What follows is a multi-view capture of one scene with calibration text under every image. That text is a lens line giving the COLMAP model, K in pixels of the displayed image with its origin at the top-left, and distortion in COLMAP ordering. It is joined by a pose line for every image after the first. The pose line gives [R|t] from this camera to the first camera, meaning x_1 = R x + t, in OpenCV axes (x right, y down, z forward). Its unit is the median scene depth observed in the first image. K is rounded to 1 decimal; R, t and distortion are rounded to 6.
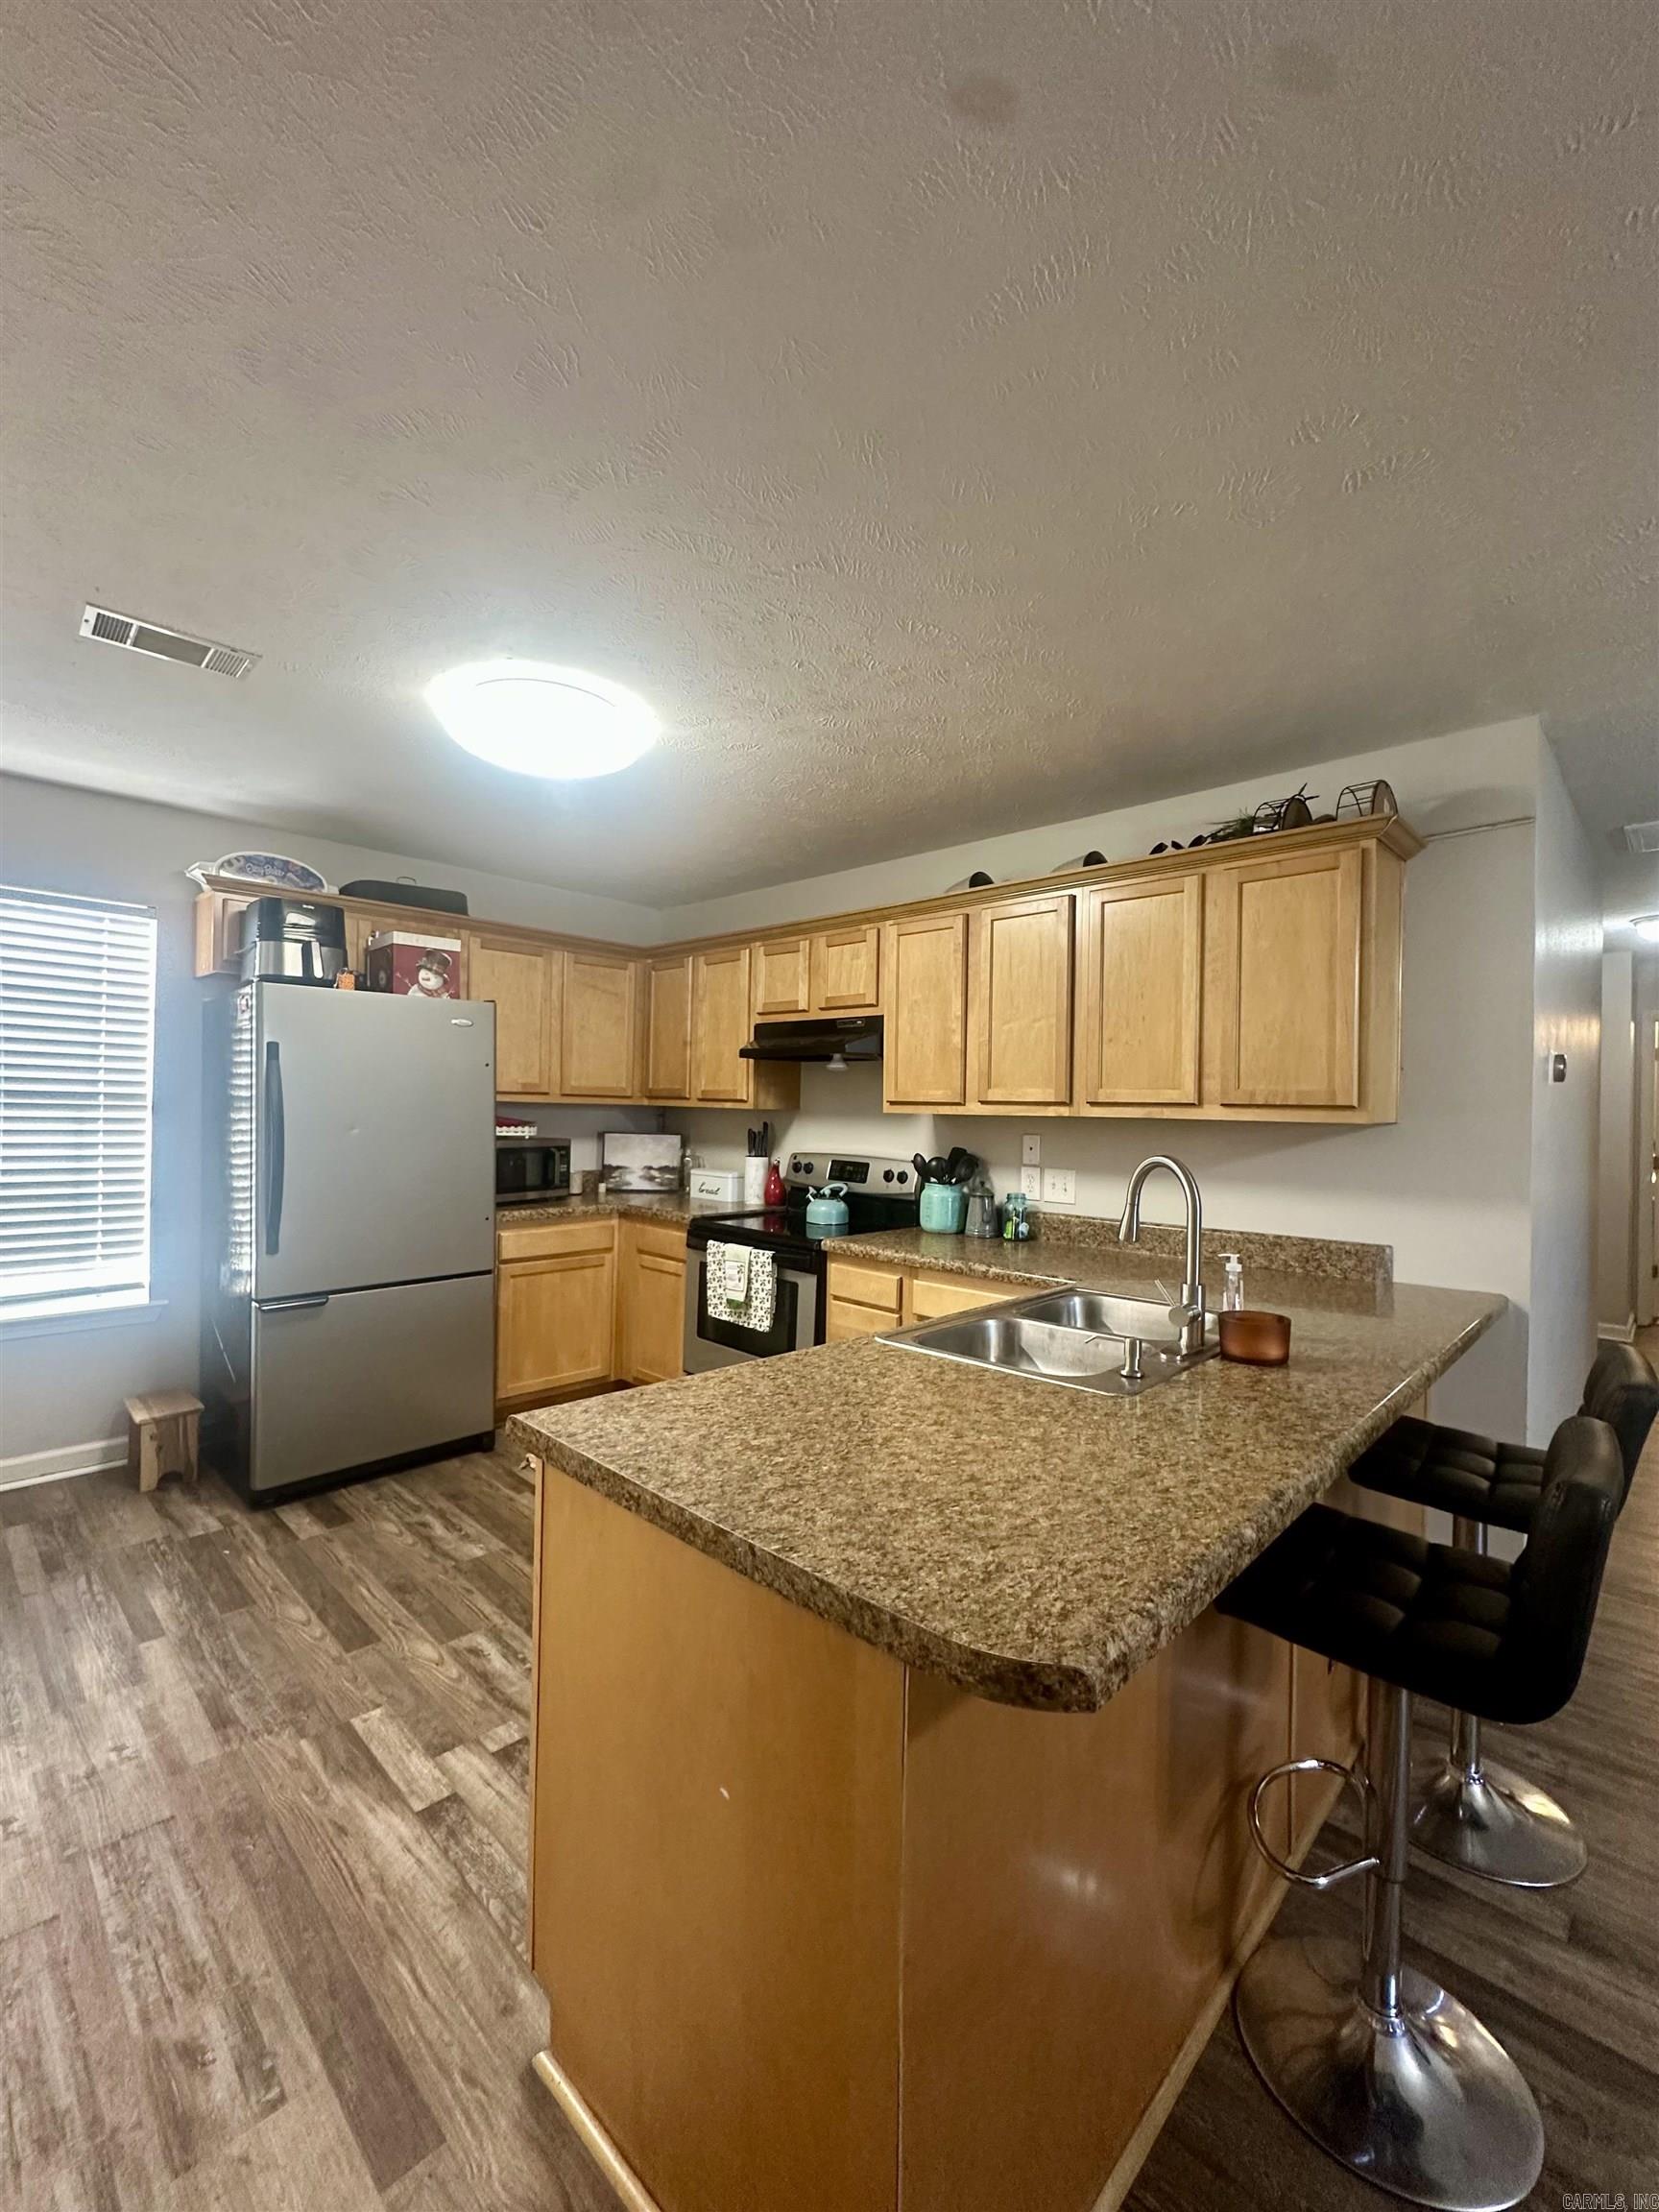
lens RADIAL K [[895.6, 0, 834.7], [0, 895.6, 1106.9], [0, 0, 1]] dist [-0.007050, 0.000516]
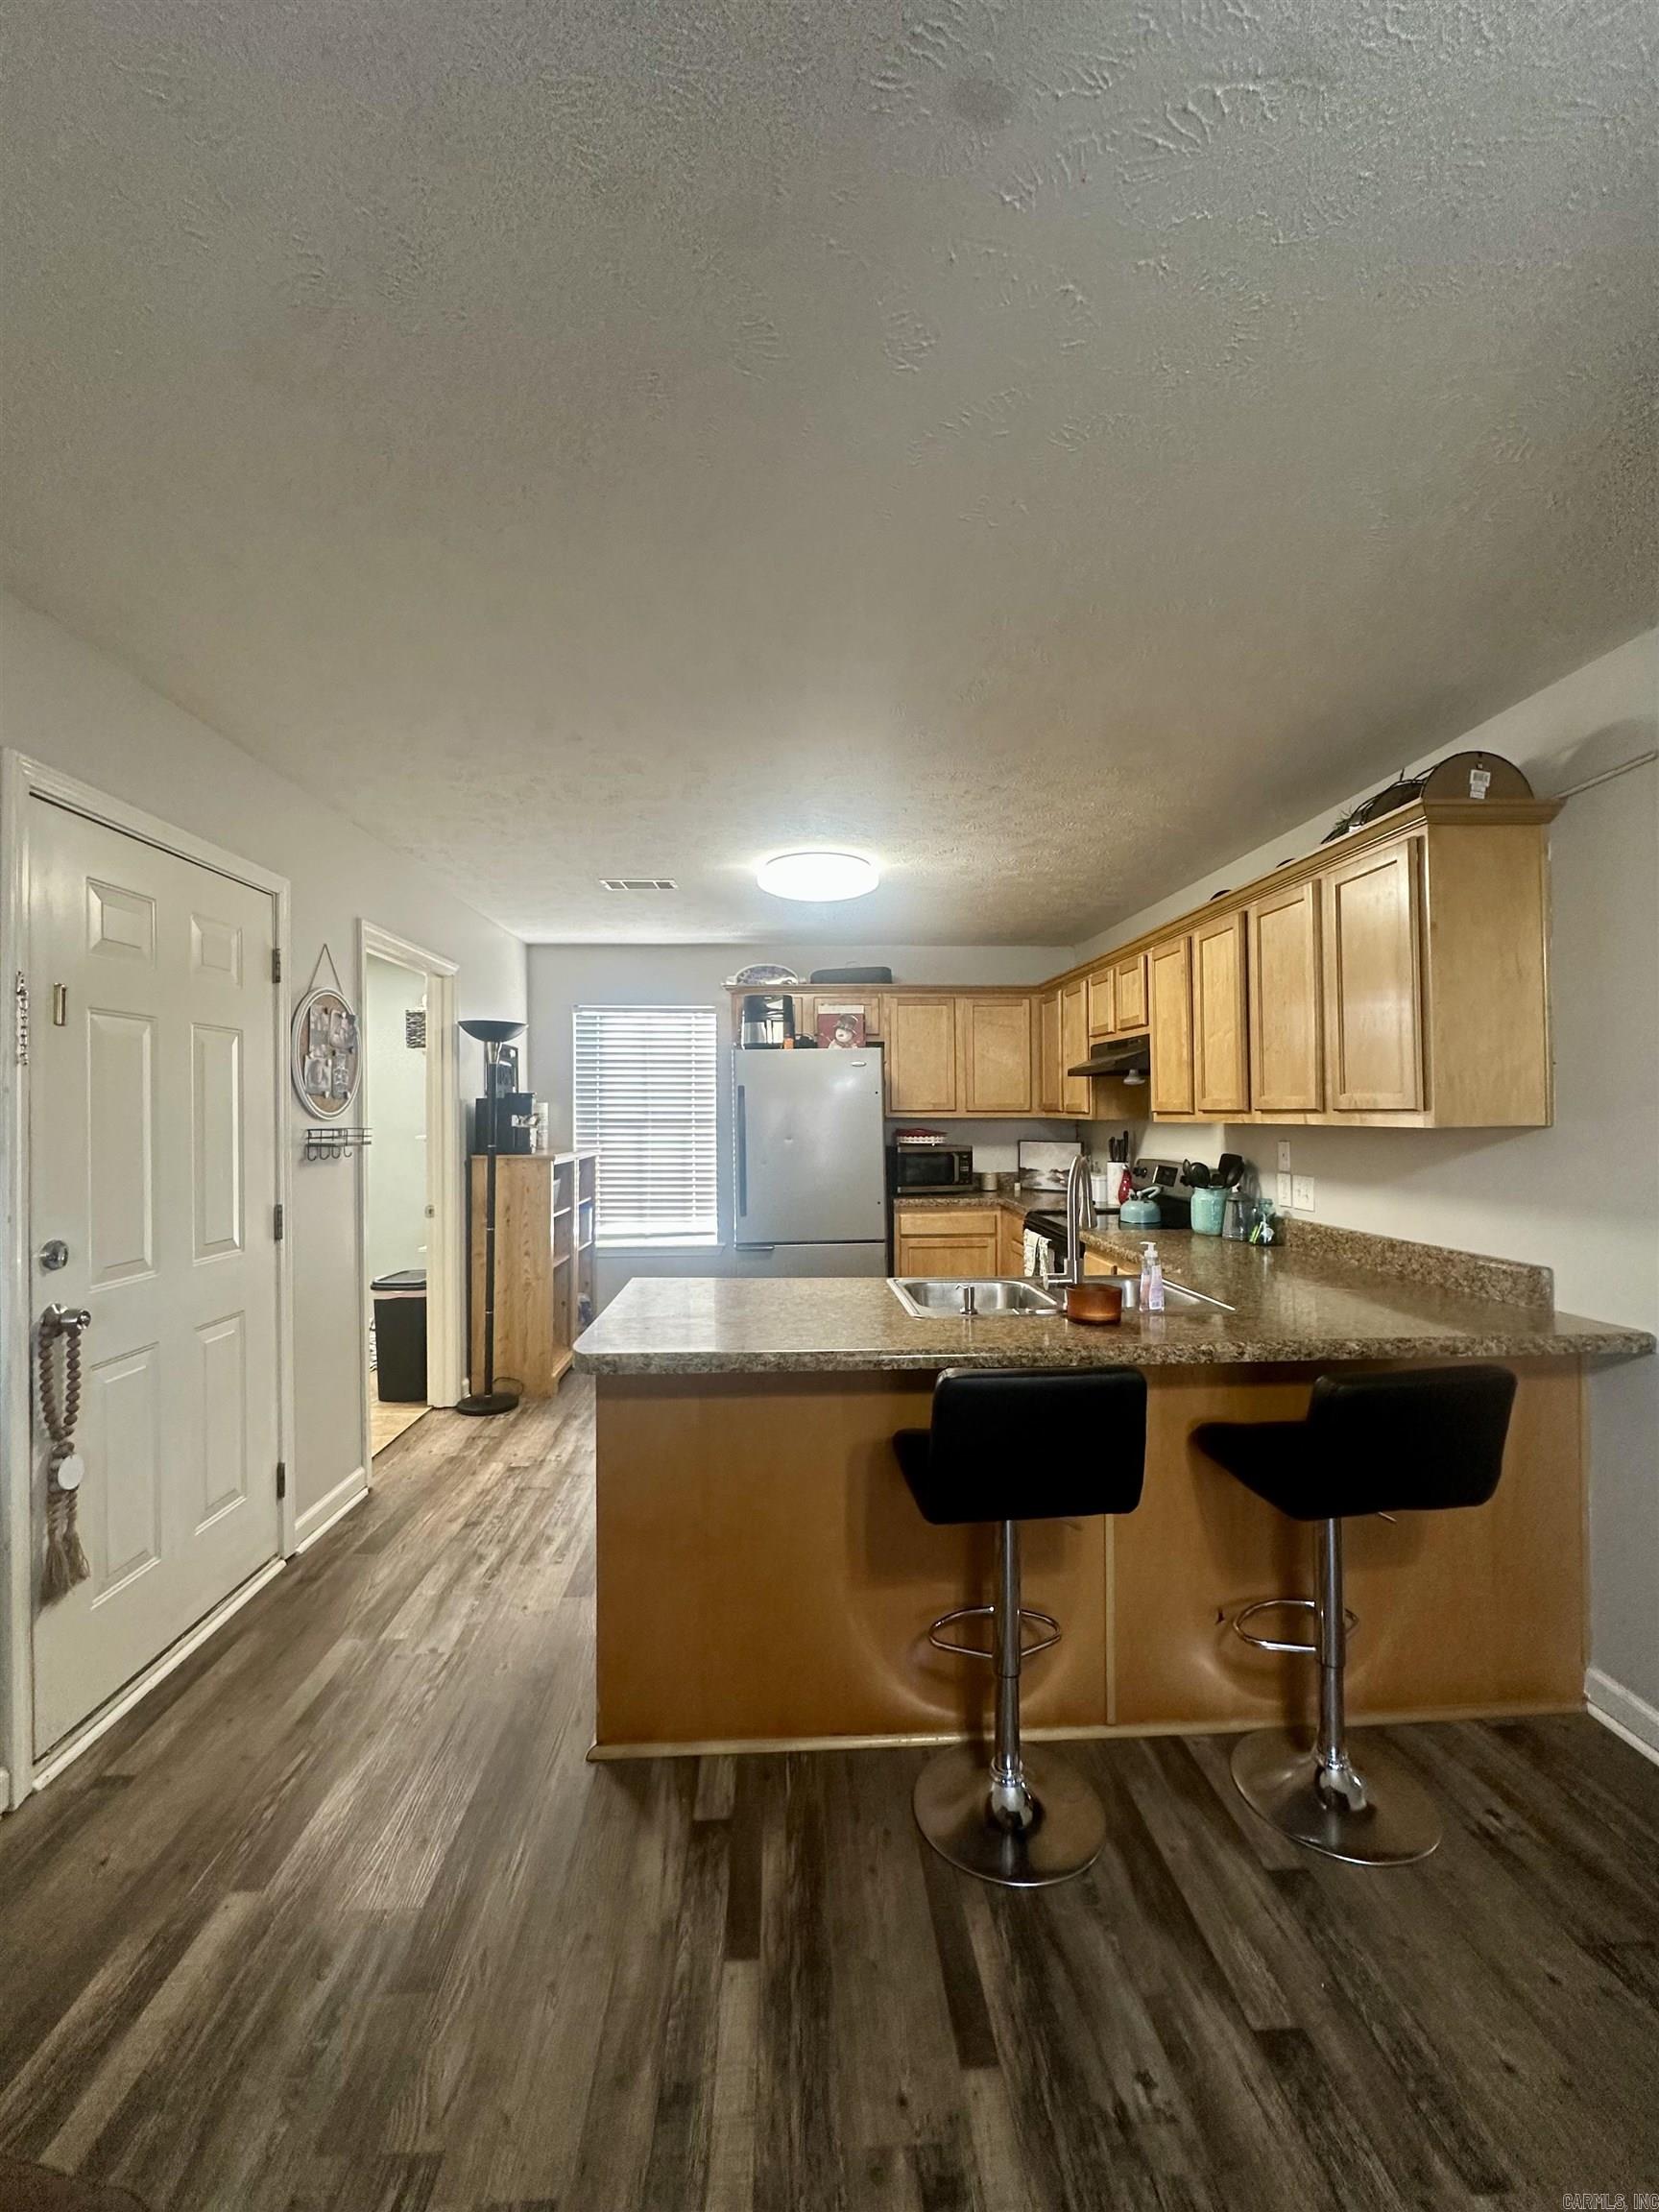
lens RADIAL K [[895.6, 0, 840.6], [0, 895.6, 1110.6], [0, 0, 1]] dist [-0.007050, 0.000516]
pose [[0.738048, -0.026342, -0.674234, 0.496971], [0.021990, 0.999646, -0.014985, 0.000548], [0.674390, -0.003767, 0.738366, -0.070919]]
